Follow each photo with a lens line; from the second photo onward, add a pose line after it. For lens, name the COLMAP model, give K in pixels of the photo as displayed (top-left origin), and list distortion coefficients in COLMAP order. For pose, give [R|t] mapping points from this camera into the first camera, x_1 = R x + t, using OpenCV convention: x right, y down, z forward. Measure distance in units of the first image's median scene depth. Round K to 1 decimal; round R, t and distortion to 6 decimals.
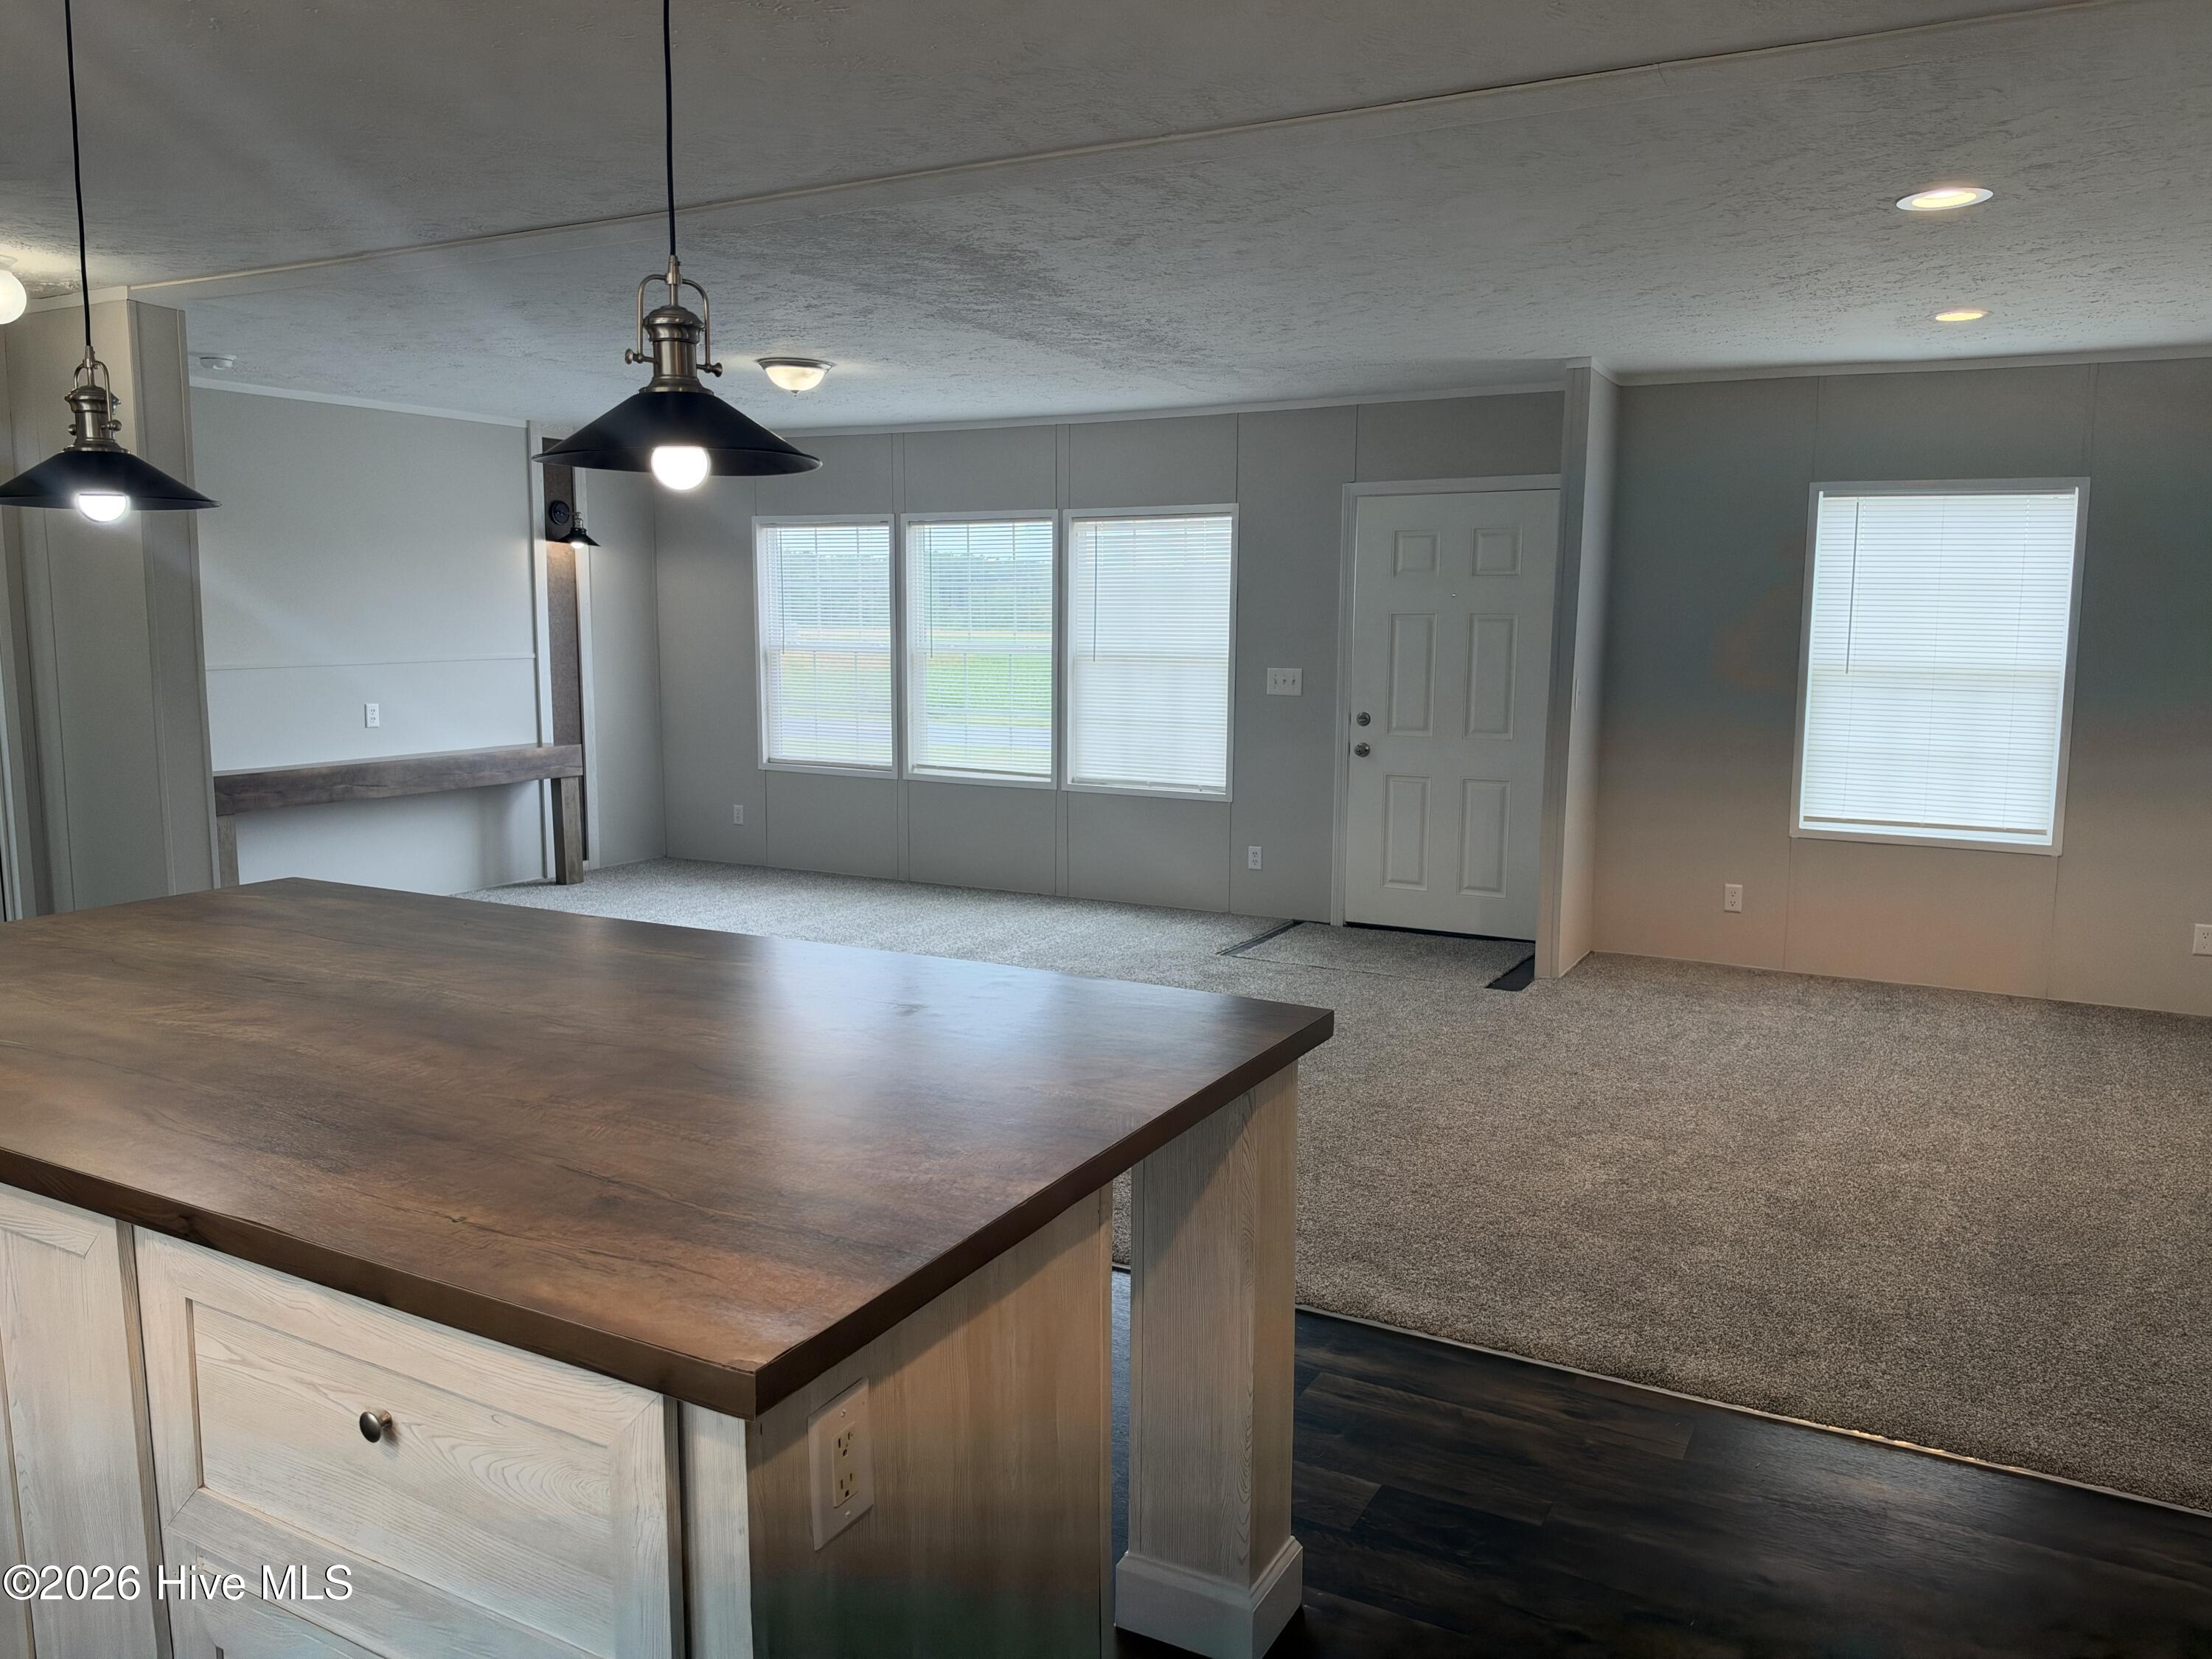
lens RADIAL K [[1553.7, 0, 1145.4], [0, 1553.7, 816.3], [0, 0, 1]] dist [0.159493, -0.209174]
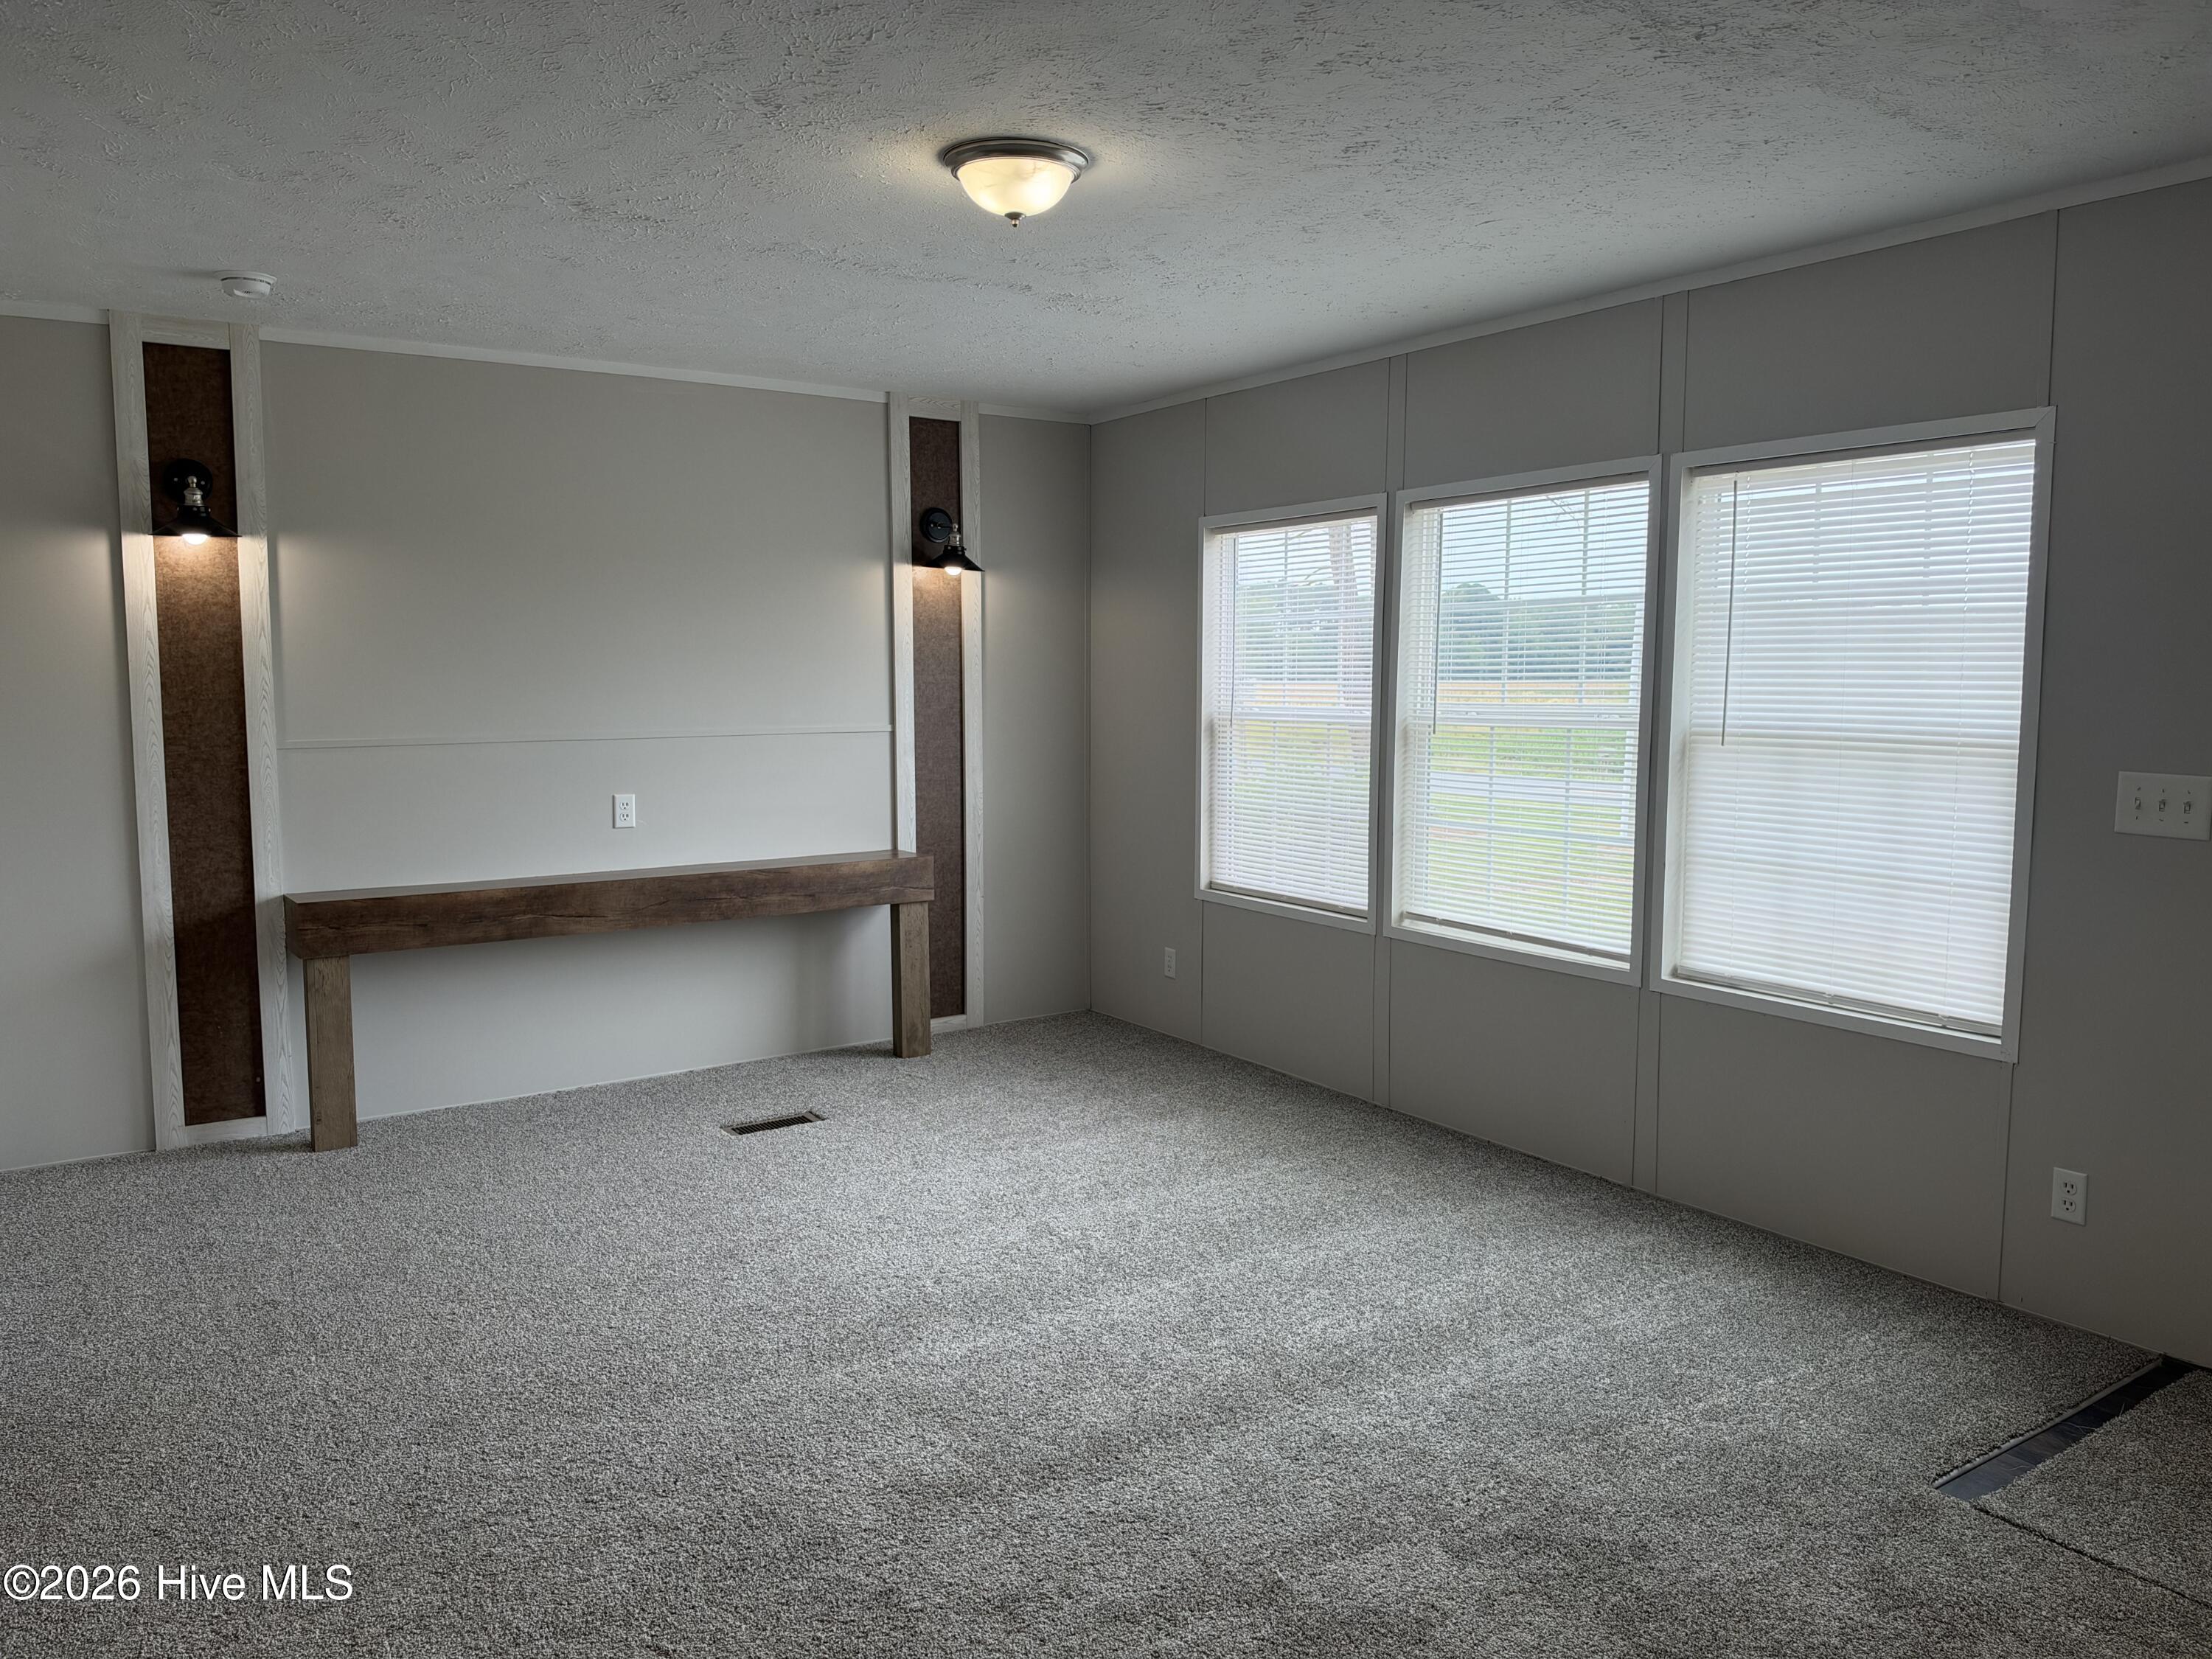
lens RADIAL K [[1553.7, 0, 1145.4], [0, 1553.7, 816.3], [0, 0, 1]] dist [0.159493, -0.209174]
pose [[0.885863, 0.039125, -0.462295, 0.041243], [-0.056071, 0.998163, -0.022968, -0.052483], [0.460547, 0.046268, 0.886429, 0.439799]]
